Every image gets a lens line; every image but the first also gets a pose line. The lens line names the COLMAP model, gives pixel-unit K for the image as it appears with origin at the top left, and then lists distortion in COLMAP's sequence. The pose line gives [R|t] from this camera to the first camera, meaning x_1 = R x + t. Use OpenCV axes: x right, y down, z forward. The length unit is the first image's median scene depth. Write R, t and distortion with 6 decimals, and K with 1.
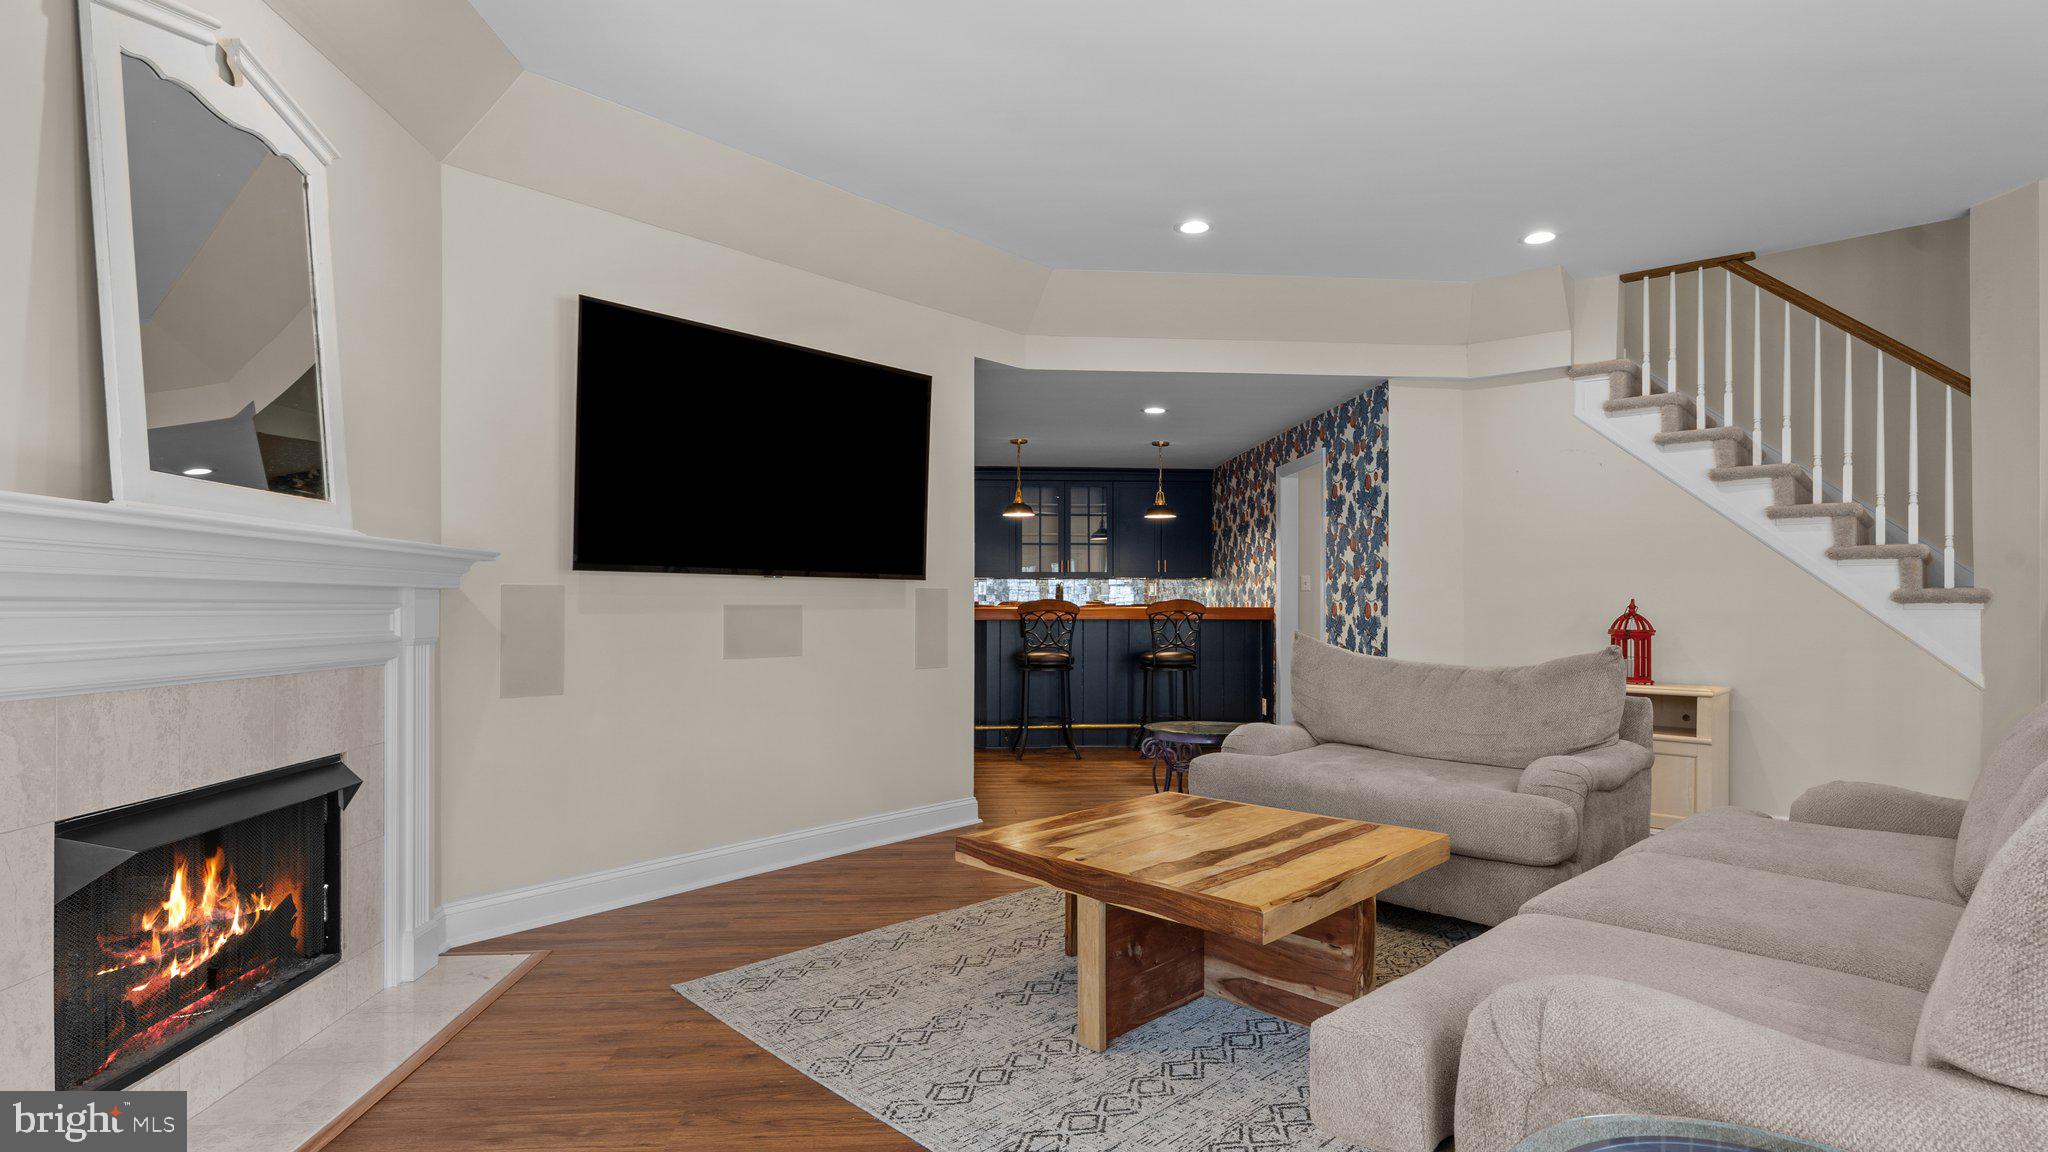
lens RADIAL K [[1041.8, 0, 1021.4], [0, 1041.8, 600.0], [0, 0, 1]] dist [-0.001639, -0.000378]
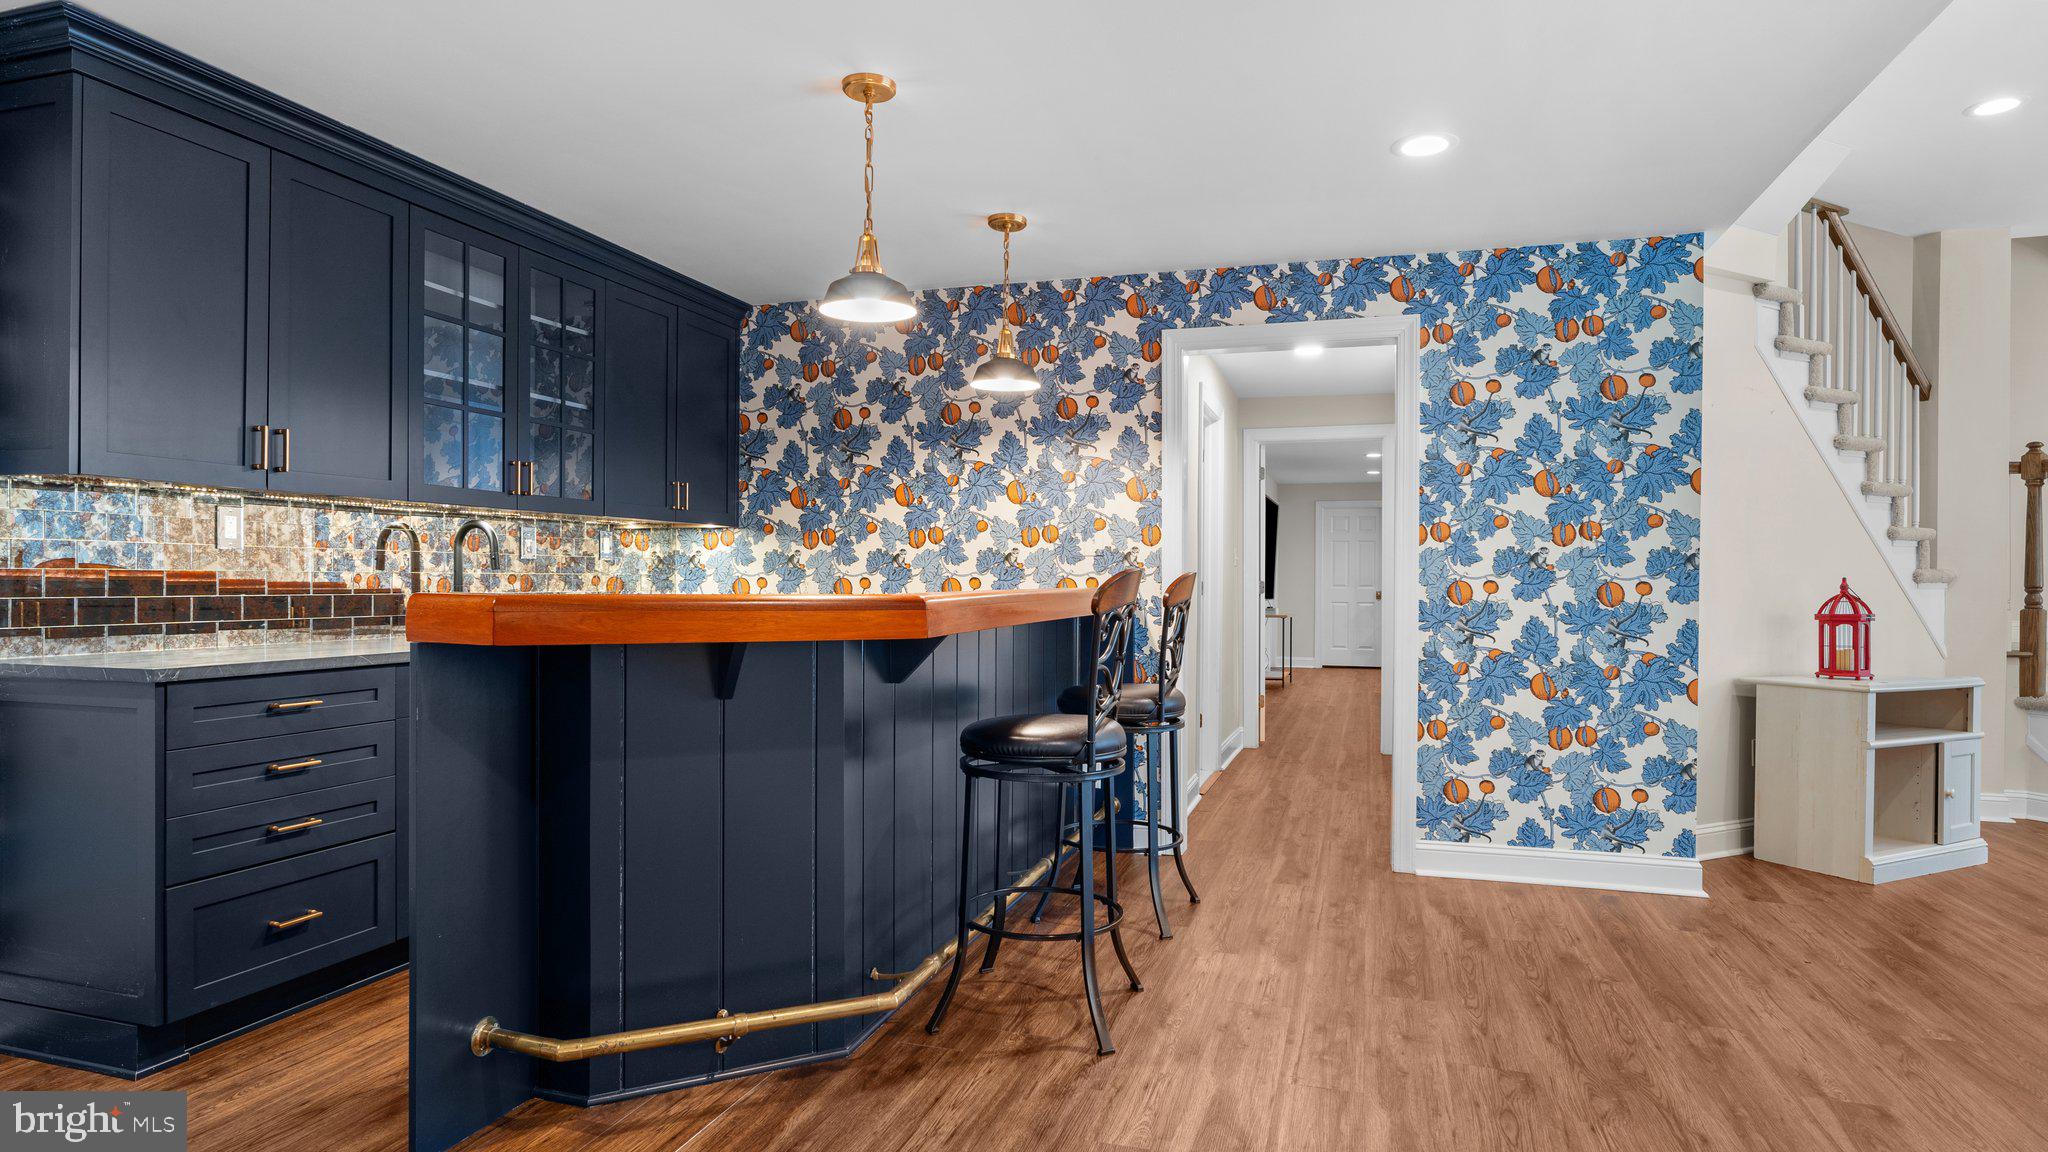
lens RADIAL K [[1080.1, 0, 1024.0], [0, 1080.1, 576.0], [0, 0, 1]] dist [-0.000350, 0.000209]
pose [[0.348890, -0.000196, 0.937164, -0.377626], [-0.007259, 0.999969, 0.002912, 0.000491], [-0.937135, -0.007818, 0.348878, 1.055401]]
